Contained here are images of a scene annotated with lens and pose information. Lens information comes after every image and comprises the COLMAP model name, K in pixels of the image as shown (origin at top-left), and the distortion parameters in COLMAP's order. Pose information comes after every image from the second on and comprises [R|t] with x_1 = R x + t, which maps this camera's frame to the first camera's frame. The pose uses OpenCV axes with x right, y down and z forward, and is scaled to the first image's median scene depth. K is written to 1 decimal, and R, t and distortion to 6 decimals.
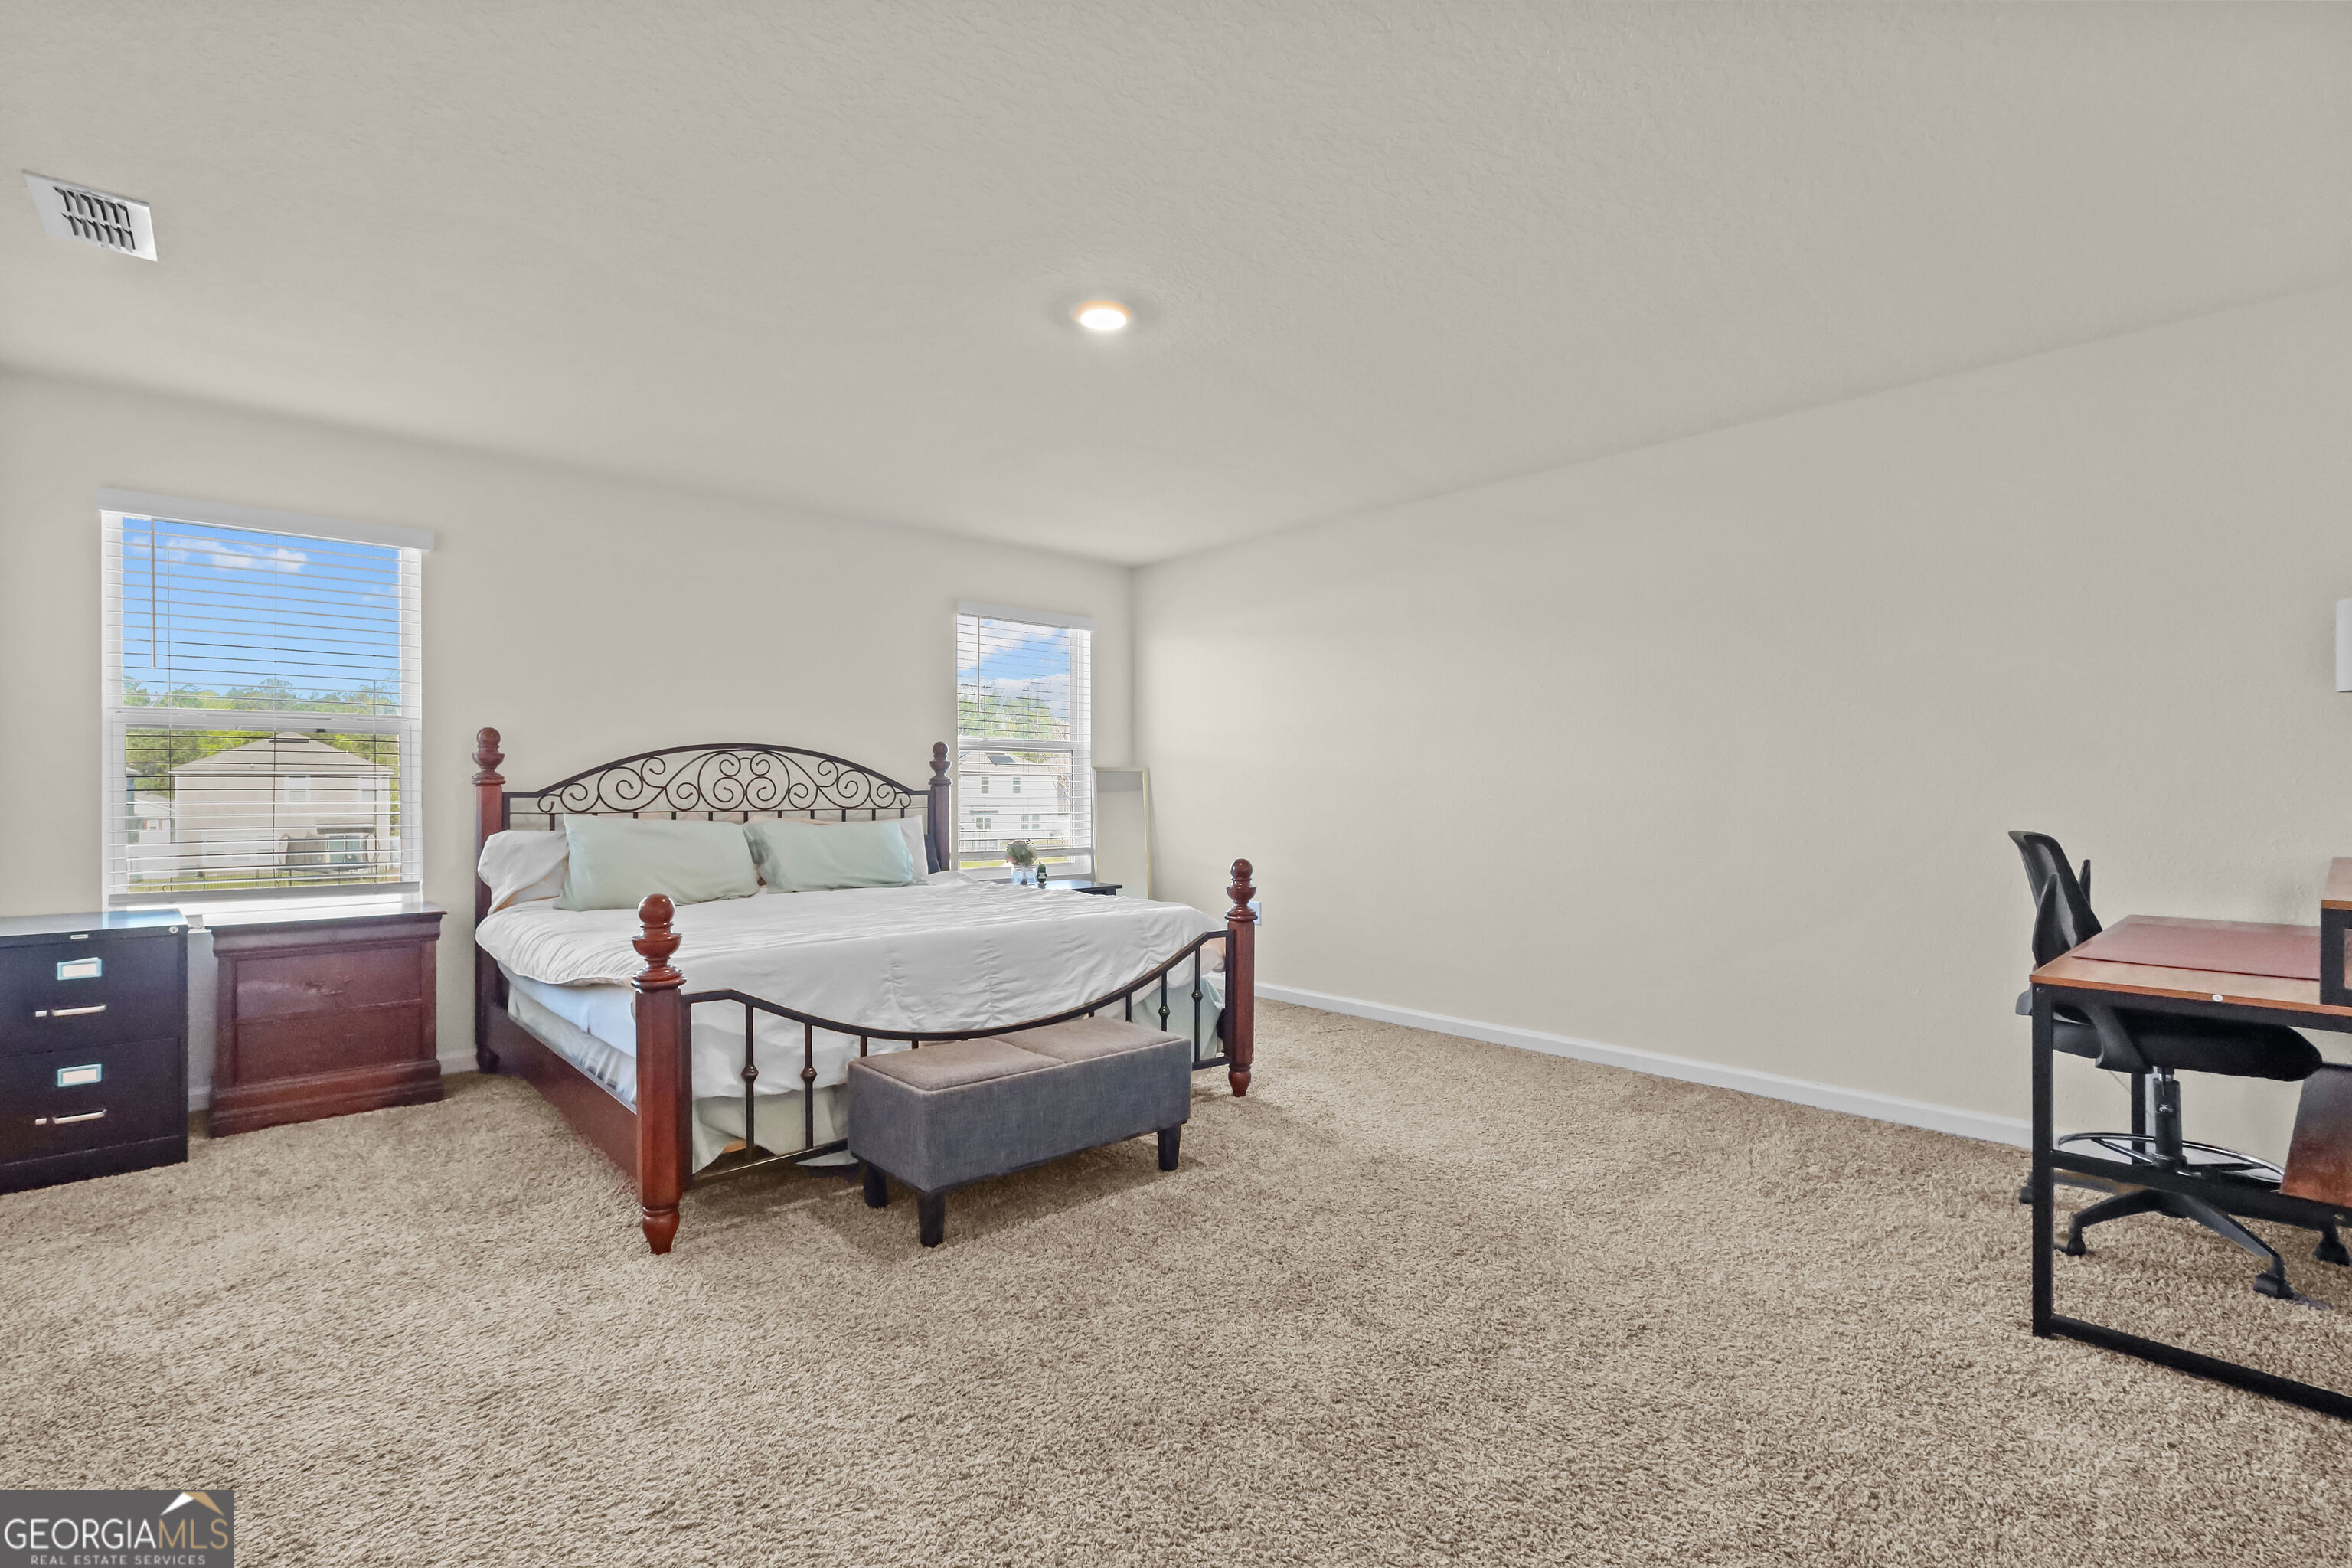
lens RADIAL K [[1076.7, 0, 1173.6], [0, 1076.7, 790.1], [0, 0, 1]] dist [0.002365, -0.000581]
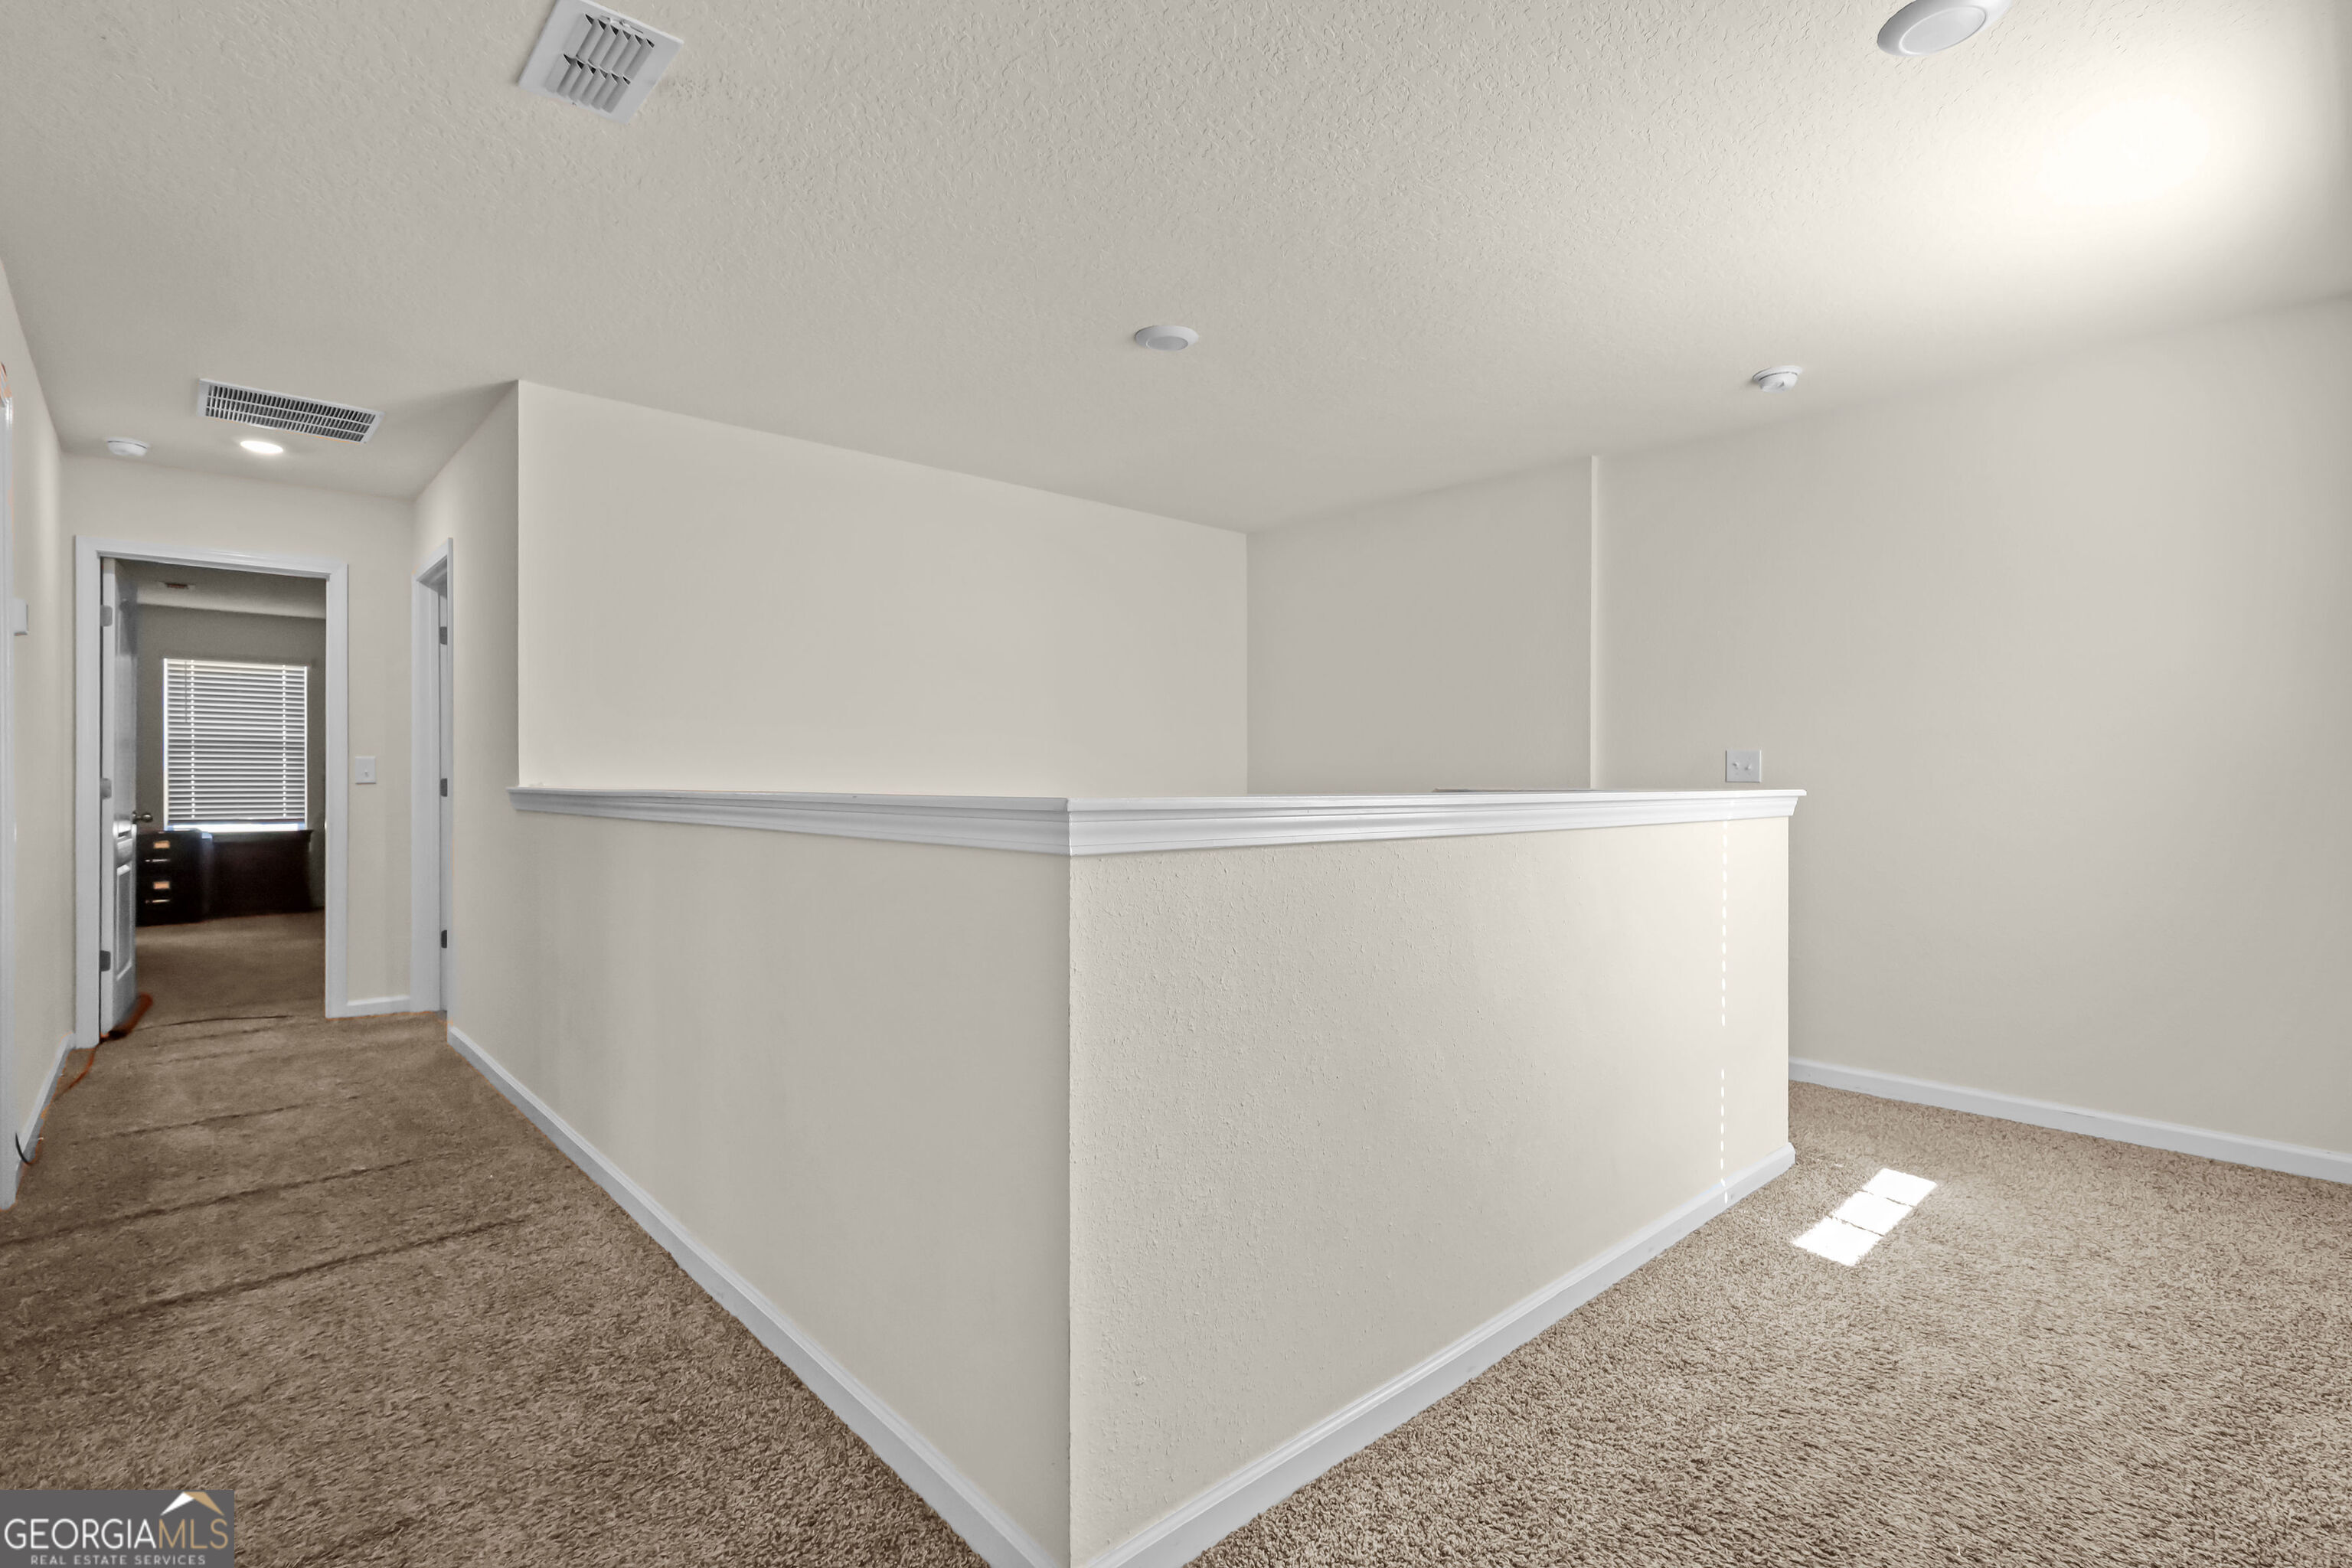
lens RADIAL K [[1076.7, 0, 1178.7], [0, 1076.7, 782.2], [0, 0, 1]] dist [0.002365, -0.000581]
pose [[0.999963, -0.000231, 0.008551, 1.221464], [0.000167, 0.999972, 0.007526, -0.003741], [-0.008553, -0.007524, 0.999935, -1.395970]]
